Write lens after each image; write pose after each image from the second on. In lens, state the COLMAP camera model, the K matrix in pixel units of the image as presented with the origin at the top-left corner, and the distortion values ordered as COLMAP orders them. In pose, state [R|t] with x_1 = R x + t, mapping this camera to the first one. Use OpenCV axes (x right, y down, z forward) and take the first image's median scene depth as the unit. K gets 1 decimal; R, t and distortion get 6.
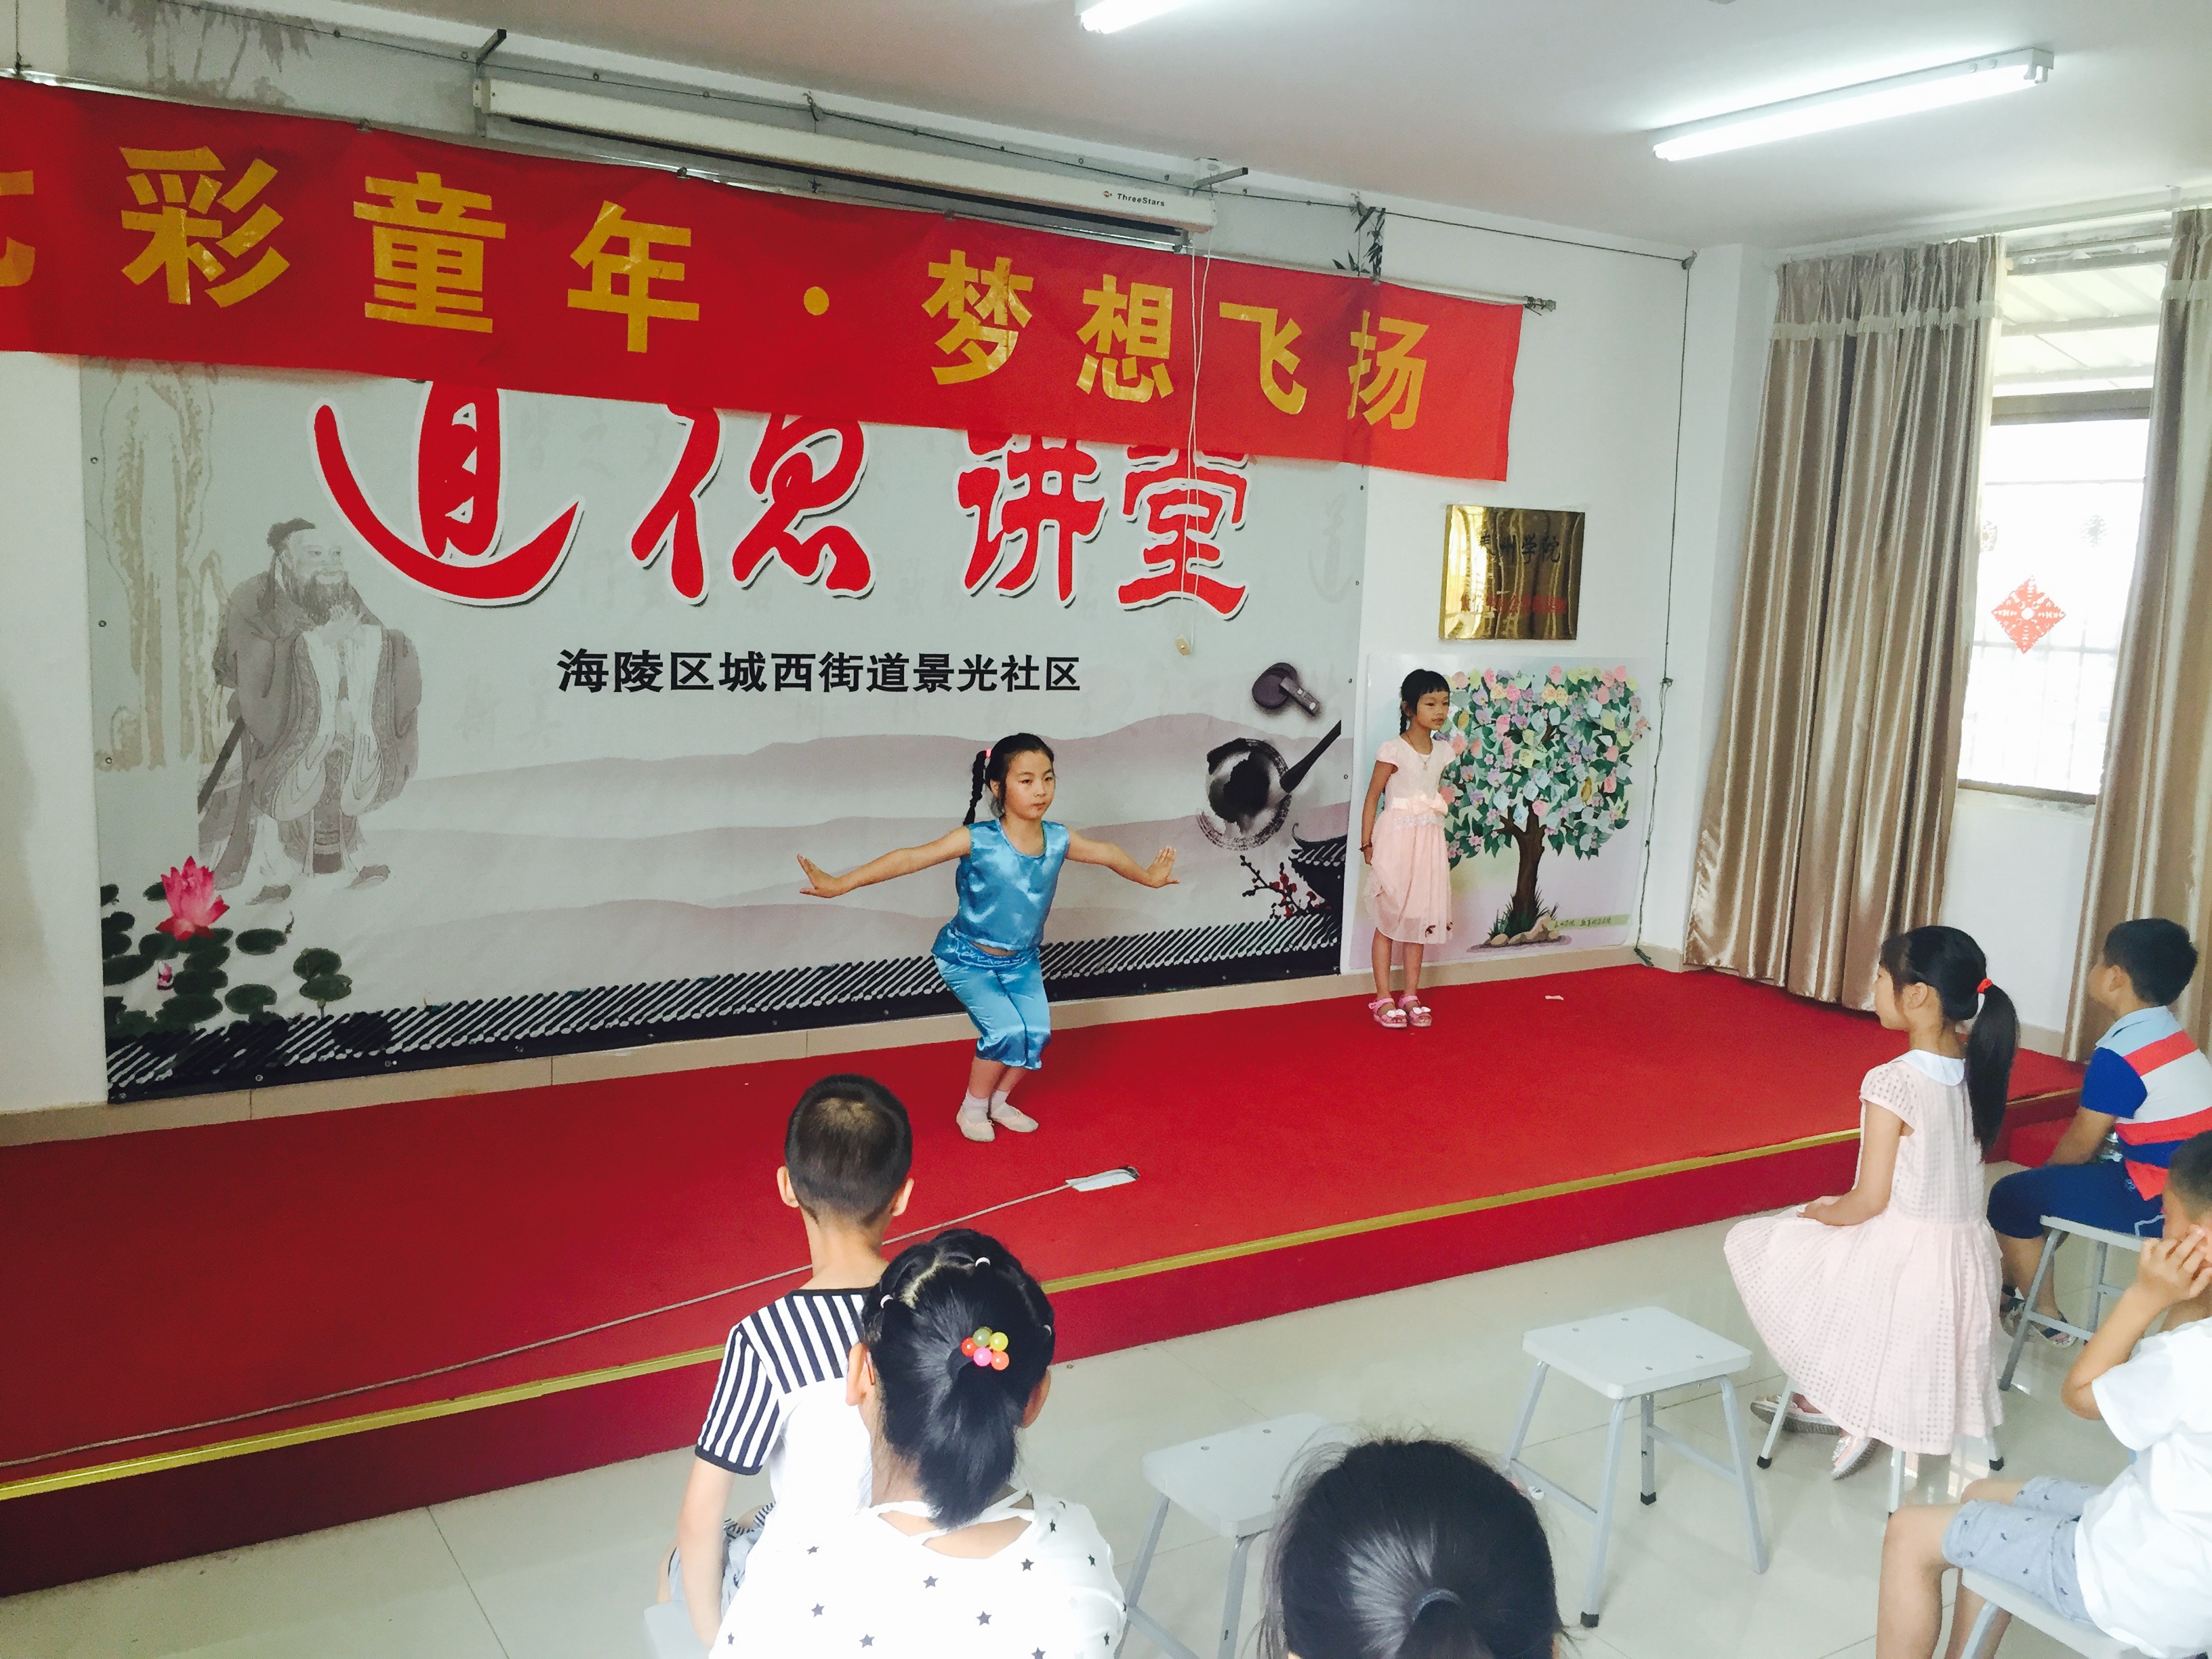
lens RADIAL K [[1904.1, 0, 1116.7], [0, 1904.1, 824.3], [0, 0, 1]] dist [0.088808, -0.130715]
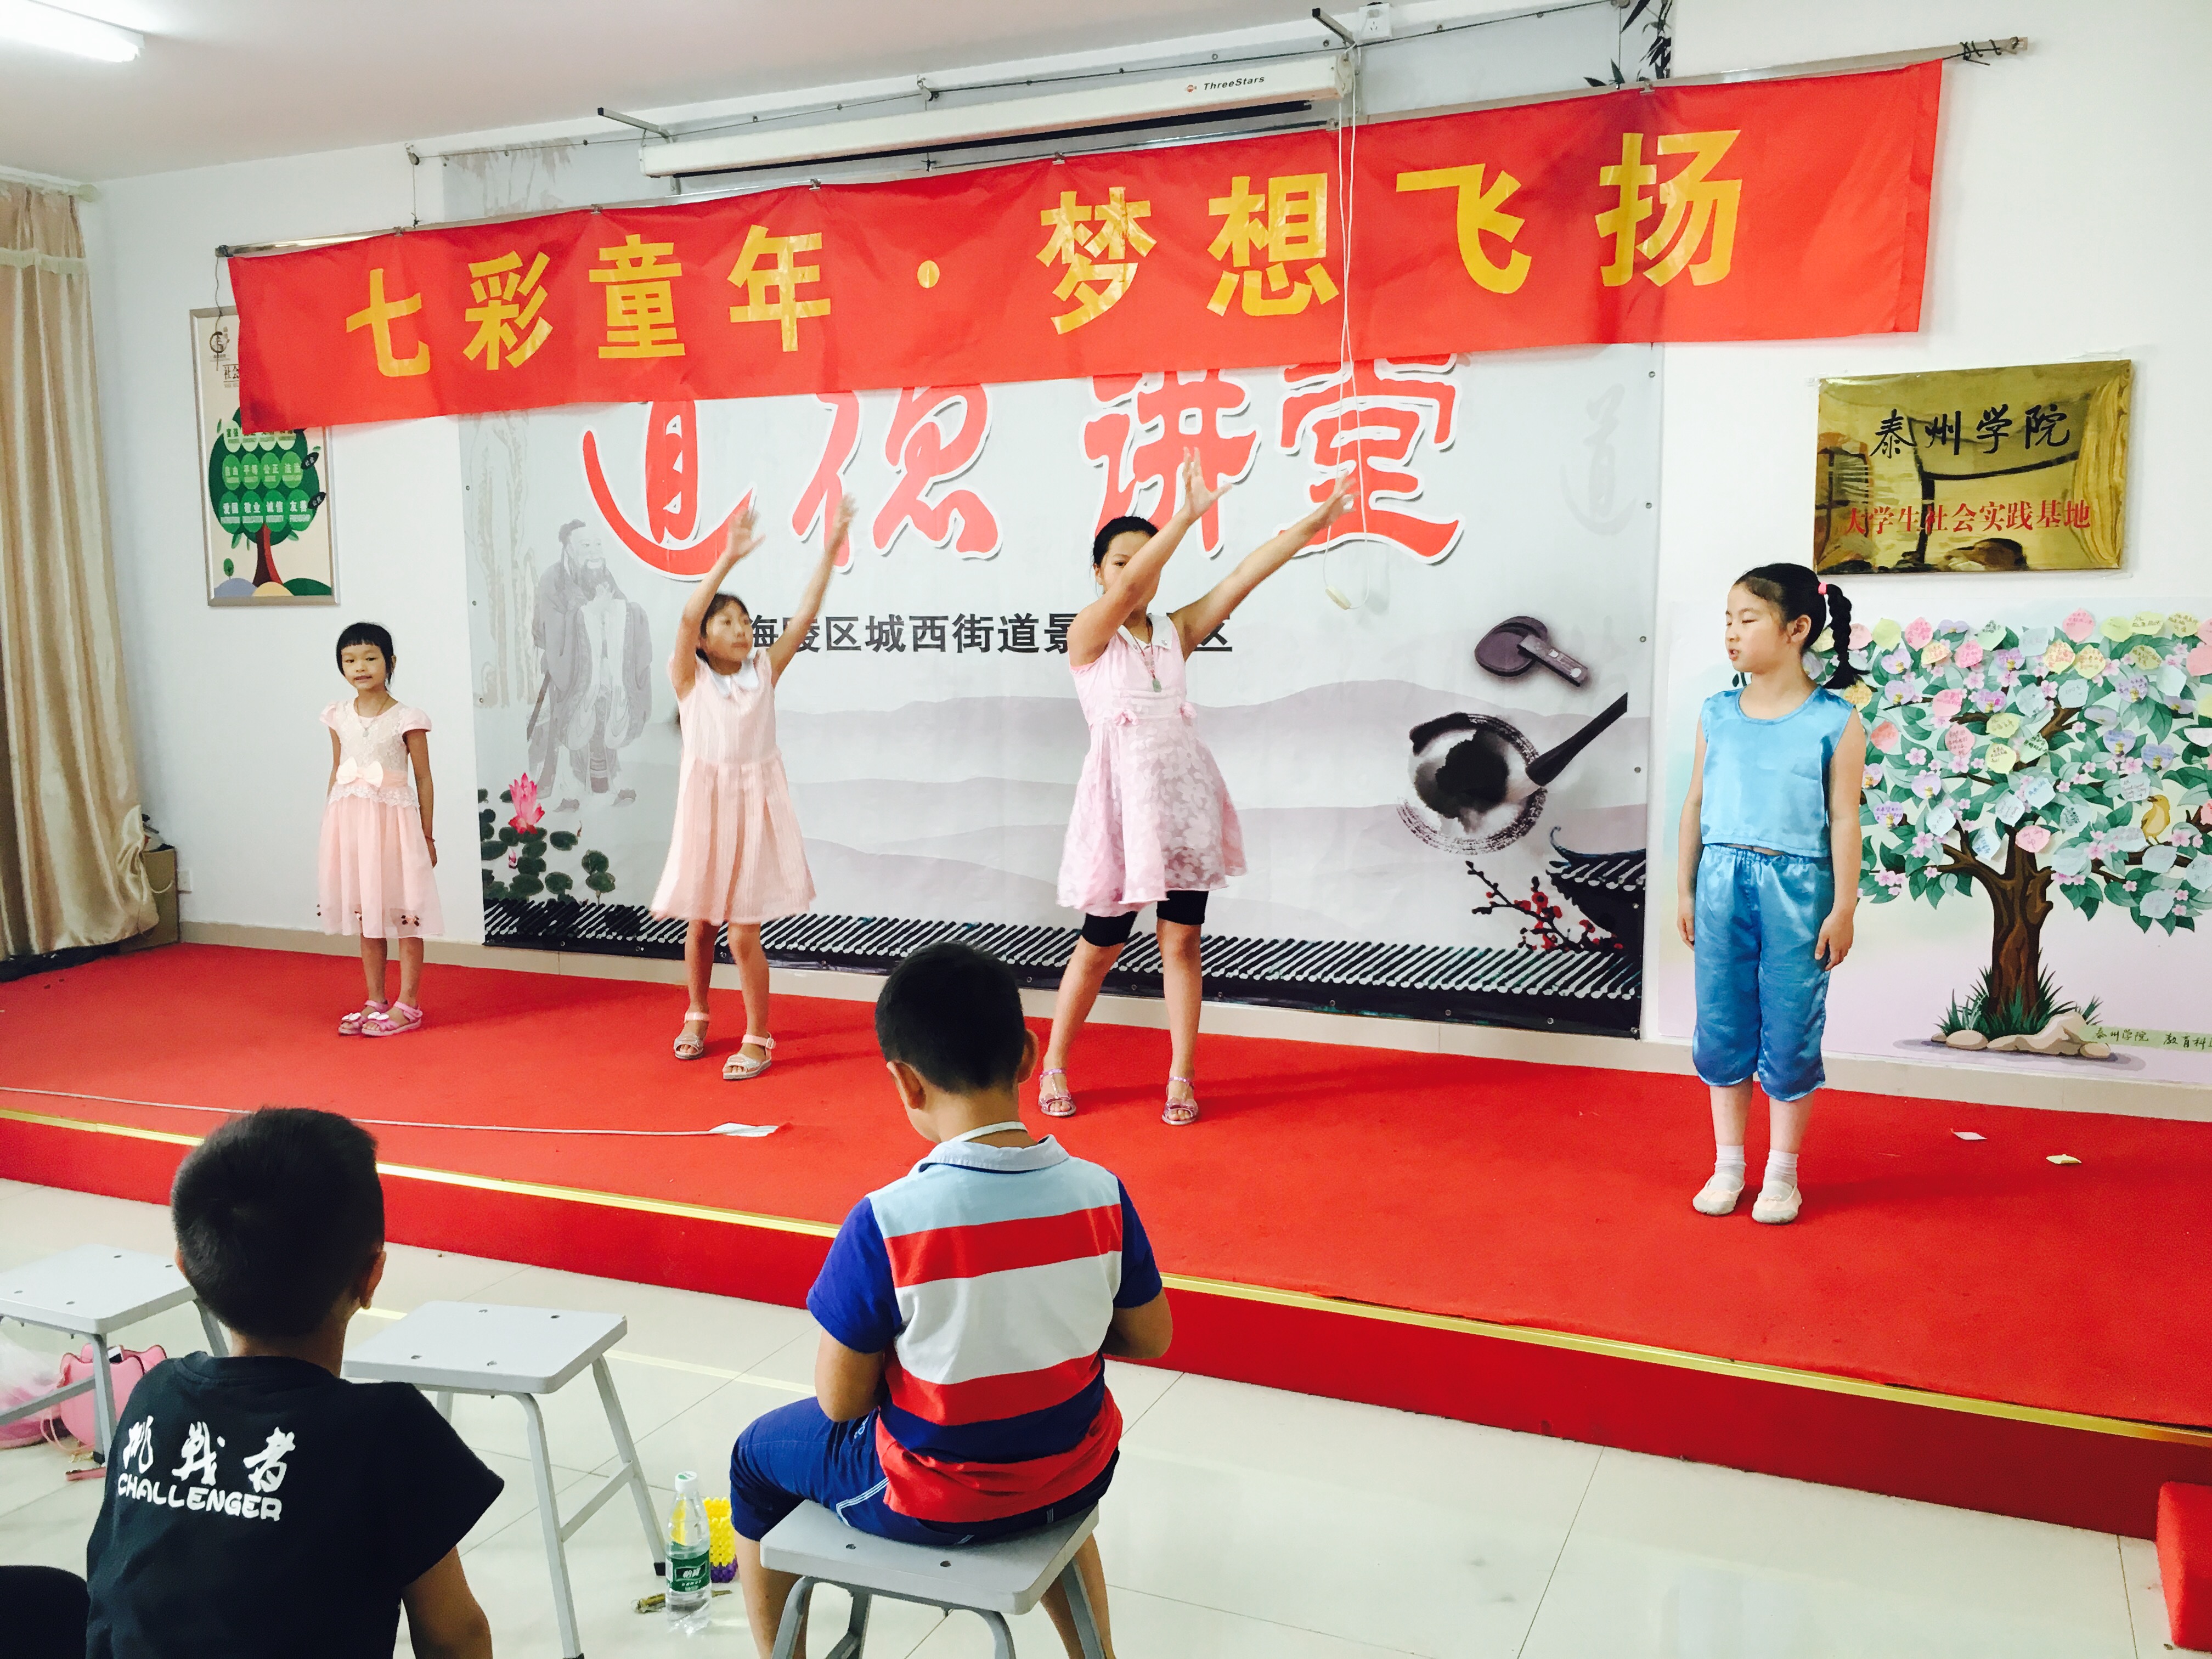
lens RADIAL K [[1908.0, 0, 1108.7], [0, 1908.0, 822.9], [0, 0, 1]] dist [0.080566, -0.097140]
pose [[0.548865, 0.050170, -0.834404, 0.729145], [-0.079987, 0.996769, 0.007317, 0.007487], [0.832076, 0.062725, 0.551104, 0.491980]]
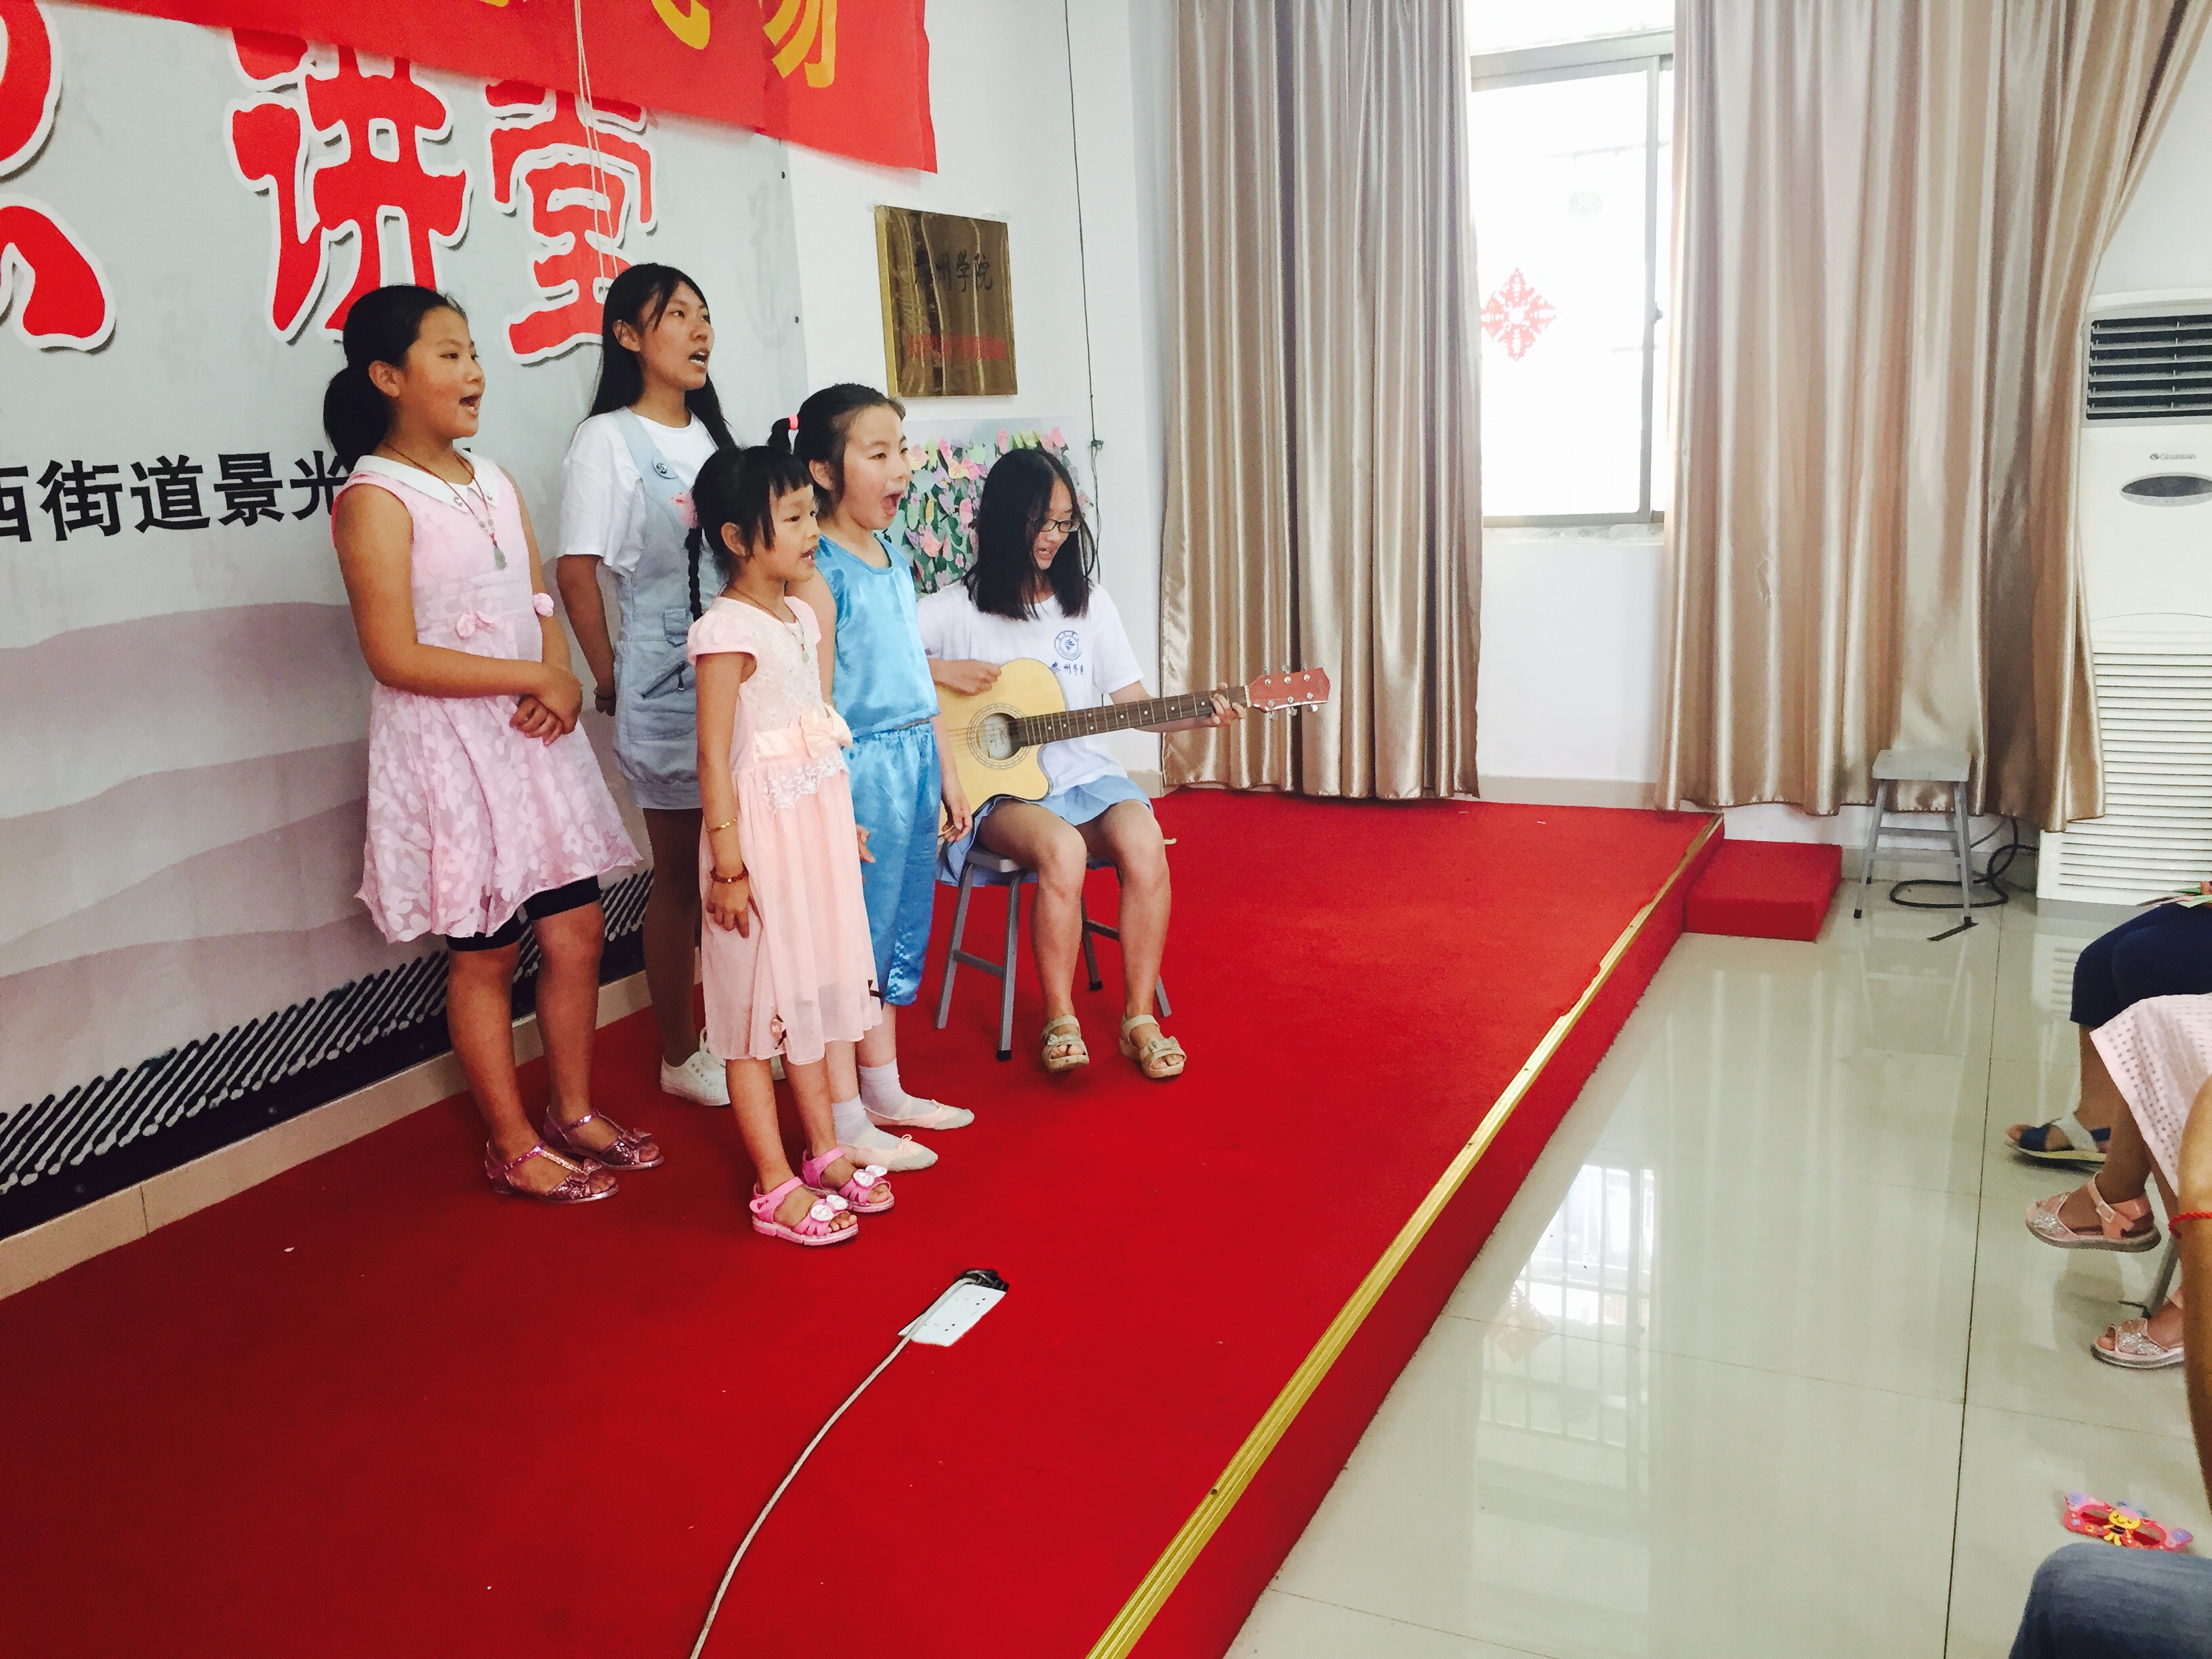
lens RADIAL K [[1904.1, 0, 1116.7], [0, 1904.1, 824.3], [0, 0, 1]] dist [0.088808, -0.130715]
pose [[0.841973, -0.187016, 0.506069, -0.184589], [0.148377, 0.982096, 0.116068, -0.012465], [-0.518715, -0.022637, 0.854647, 0.397406]]
